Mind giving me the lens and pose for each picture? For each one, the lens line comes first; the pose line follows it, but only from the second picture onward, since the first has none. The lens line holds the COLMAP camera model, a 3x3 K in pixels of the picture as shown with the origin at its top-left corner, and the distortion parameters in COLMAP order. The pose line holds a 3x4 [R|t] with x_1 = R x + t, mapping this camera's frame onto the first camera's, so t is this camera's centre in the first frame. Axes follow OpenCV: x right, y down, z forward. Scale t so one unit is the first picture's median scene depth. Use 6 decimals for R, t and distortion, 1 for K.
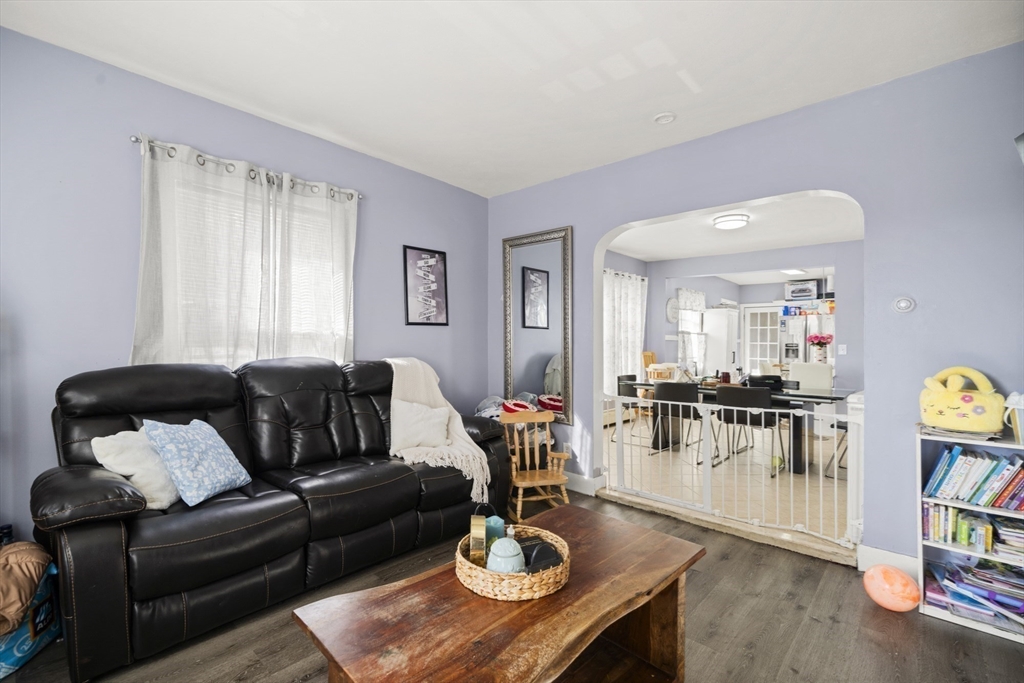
lens RADIAL K [[458.4, 0, 513.2], [0, 458.4, 346.8], [0, 0, 1]] dist [-0.002728, 0.001314]
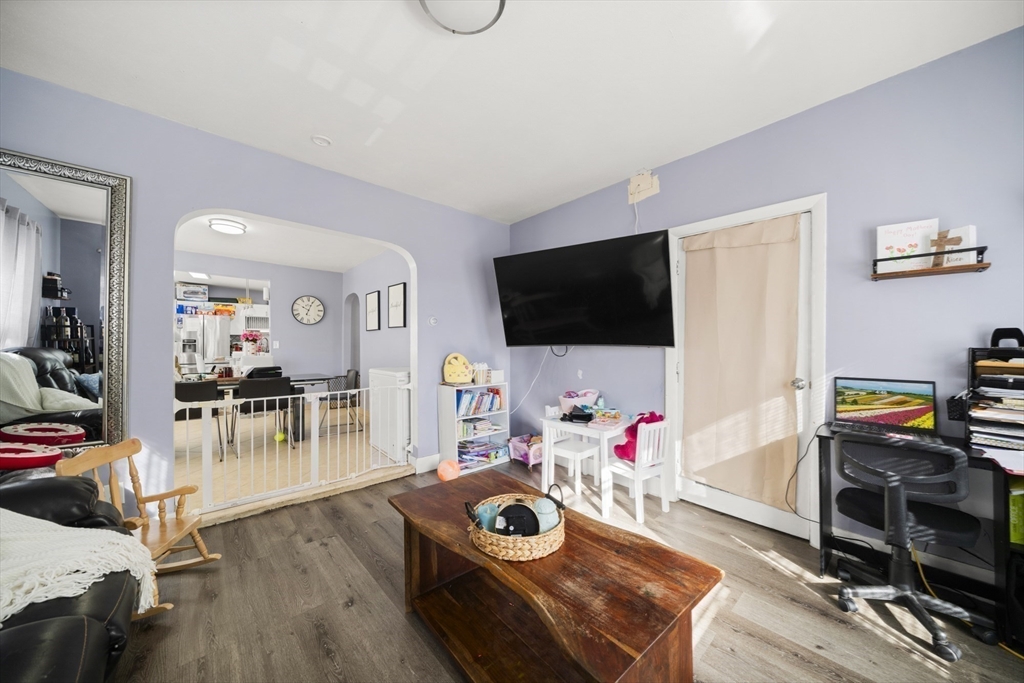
lens RADIAL K [[350.2, 0, 511.6], [0, 350.2, 336.3], [0, 0, 1]] dist [-0.006523, 0.000109]
pose [[0.100997, 0.013089, 0.994801, -0.388560], [0.002317, 0.999908, -0.013391, -0.005422], [-0.994884, 0.003658, 0.100957, 0.391166]]
